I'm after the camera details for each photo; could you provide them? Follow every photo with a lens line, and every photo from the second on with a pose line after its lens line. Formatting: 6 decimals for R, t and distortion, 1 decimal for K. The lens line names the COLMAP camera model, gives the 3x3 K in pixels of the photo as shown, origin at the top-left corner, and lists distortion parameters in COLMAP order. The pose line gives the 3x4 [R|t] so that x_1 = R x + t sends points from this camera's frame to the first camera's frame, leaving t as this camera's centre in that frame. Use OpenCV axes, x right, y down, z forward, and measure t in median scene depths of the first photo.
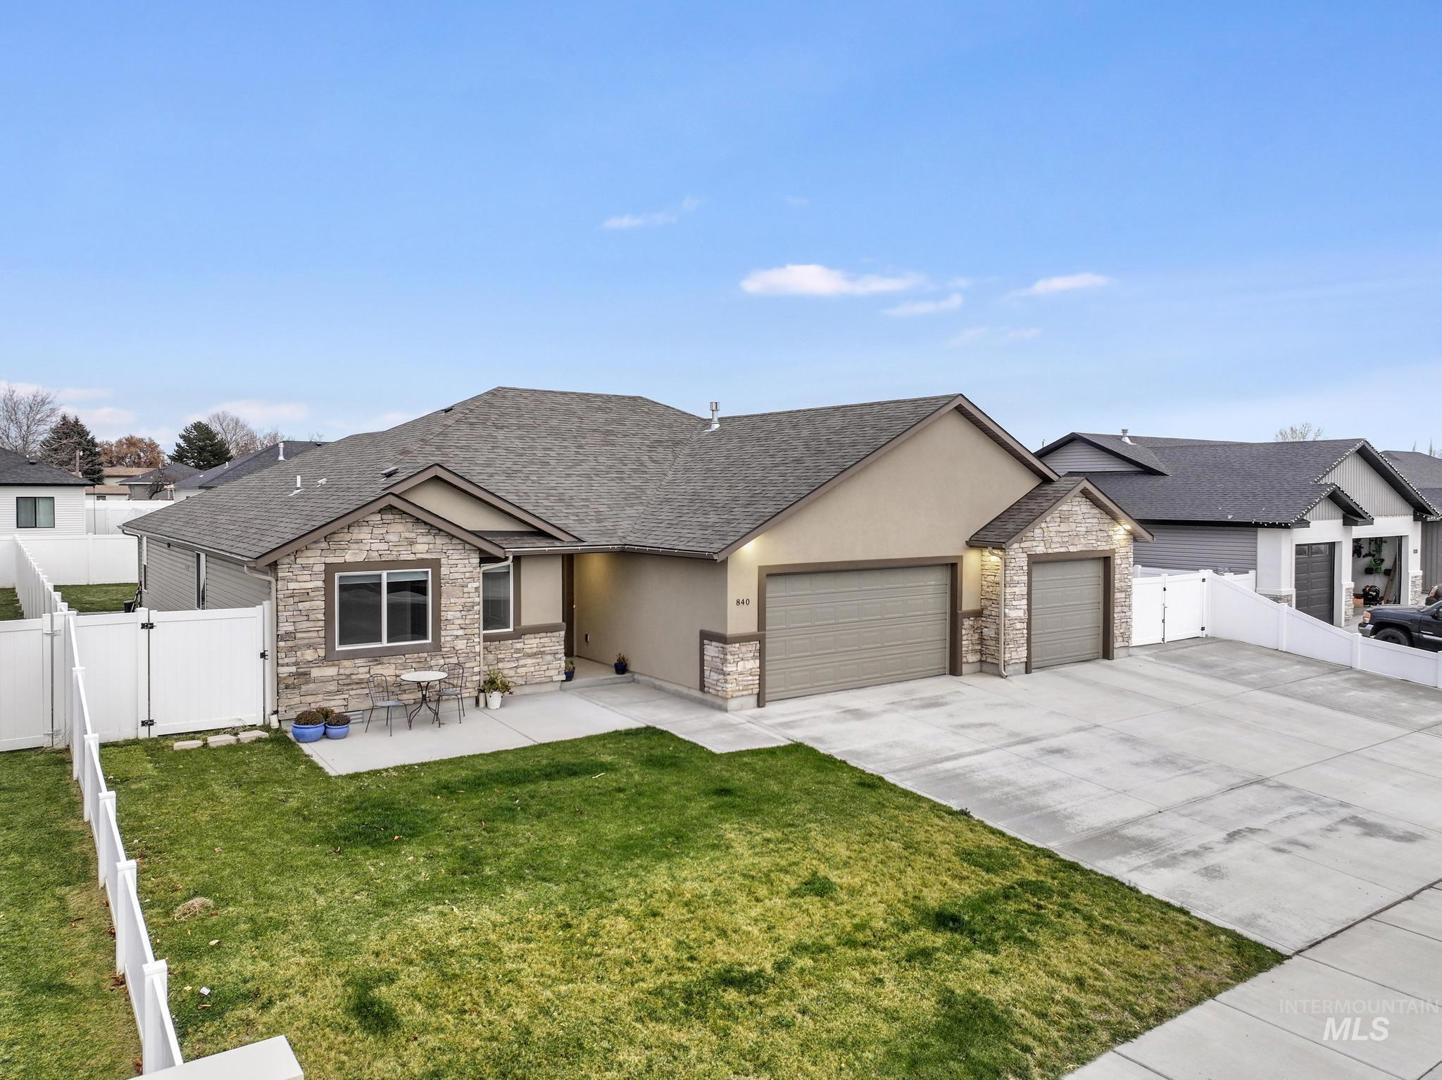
lens RADIAL K [[1008.8, 0, 721.0], [0, 1008.8, 540.0], [0, 0, 1]] dist [-0.005704, 0.021506]
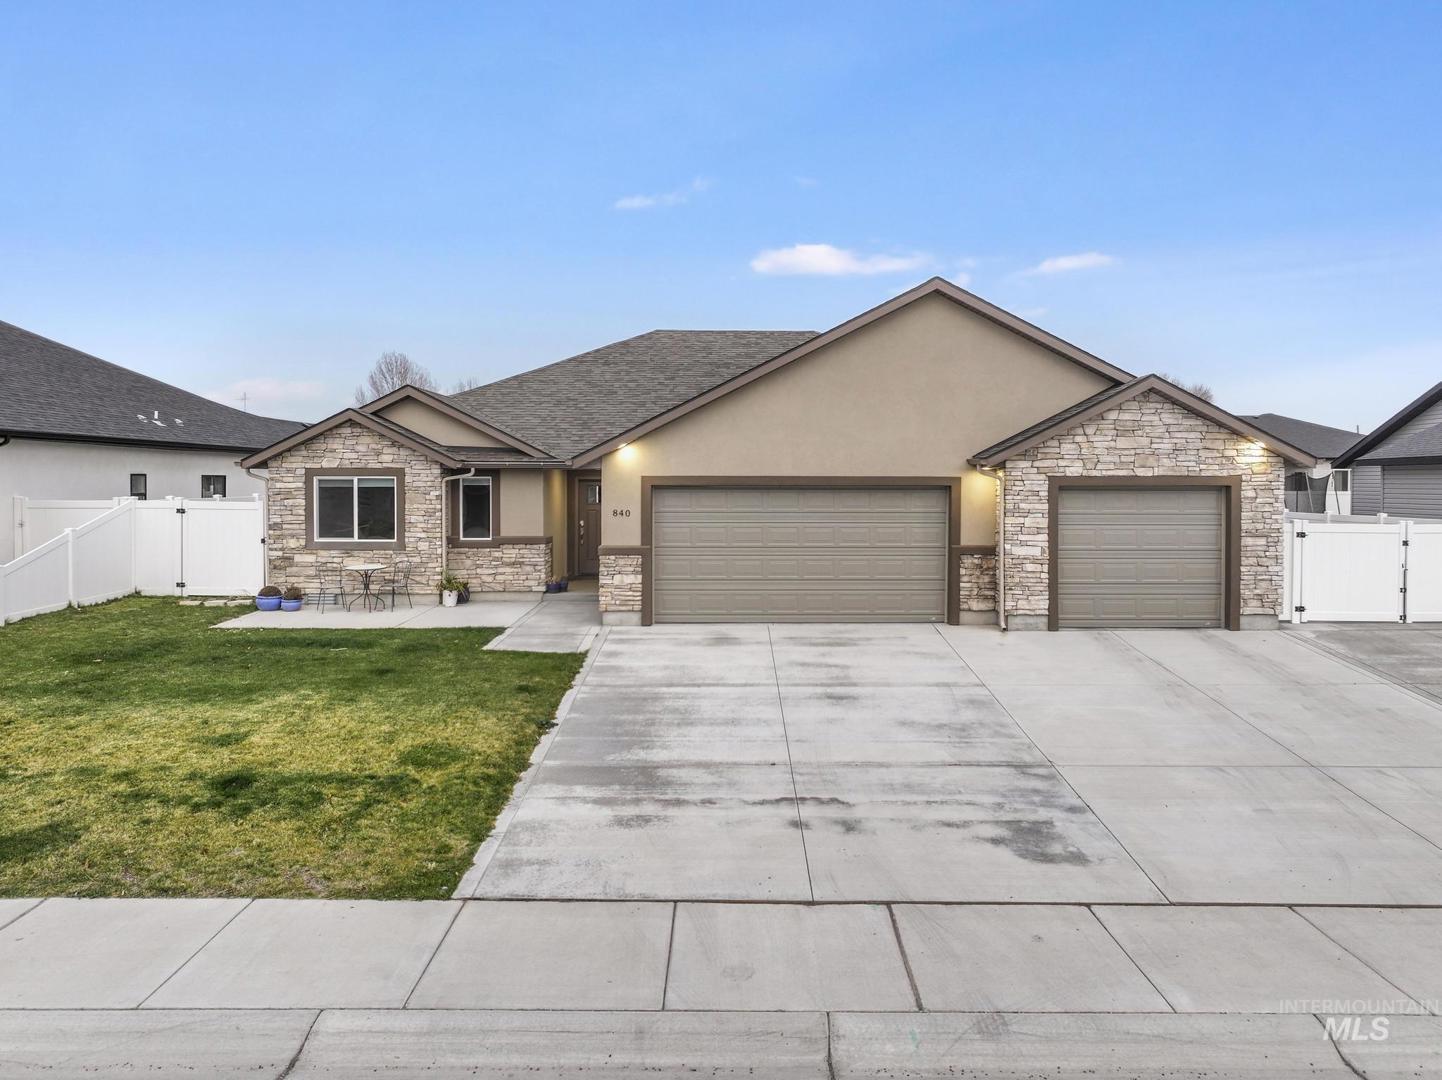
lens RADIAL K [[1014.4, 0, 754.9], [0, 1014.4, 517.2], [0, 0, 1]] dist [0.002855, -0.000471]
pose [[0.823874, 0.018816, -0.566460, 0.691994], [-0.026872, 0.999622, -0.005879, 0.069658], [0.566135, 0.020065, 0.824068, 0.284657]]
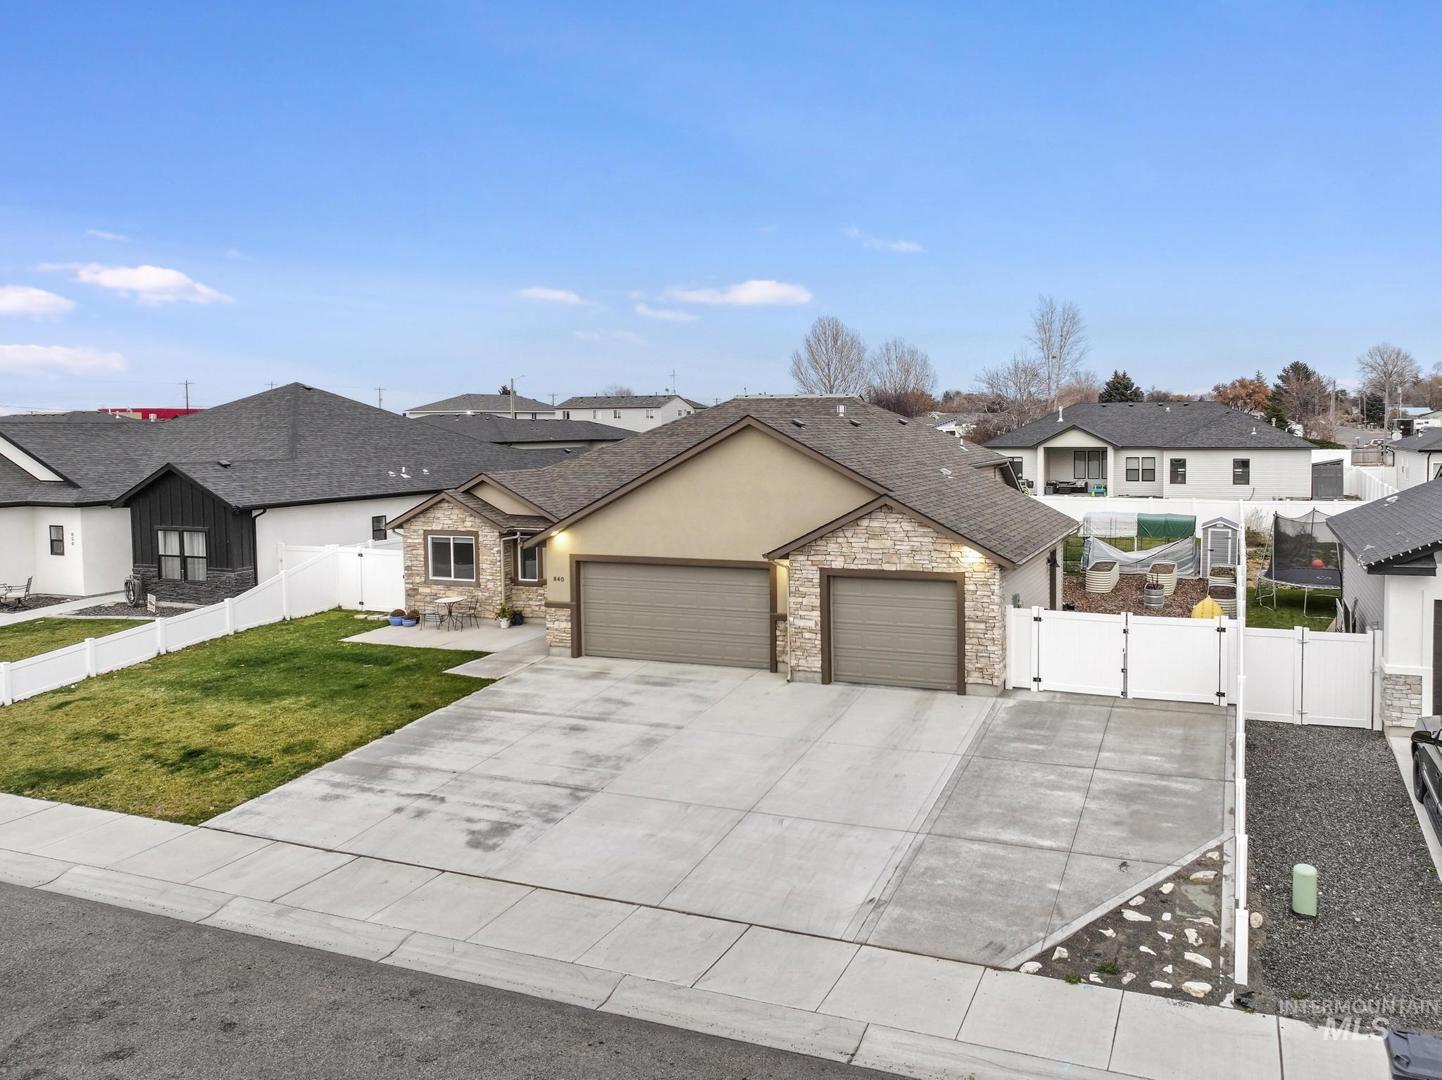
lens RADIAL K [[1044.6, 0, 865.0], [0, 1044.6, 496.4], [0, 0, 1]] dist [-0.001216, -0.000617]
pose [[0.580405, 0.049285, -0.812835, 1.463016], [-0.031569, 0.998778, 0.038018, -0.122429], [0.813716, 0.003594, 0.581252, 0.523805]]
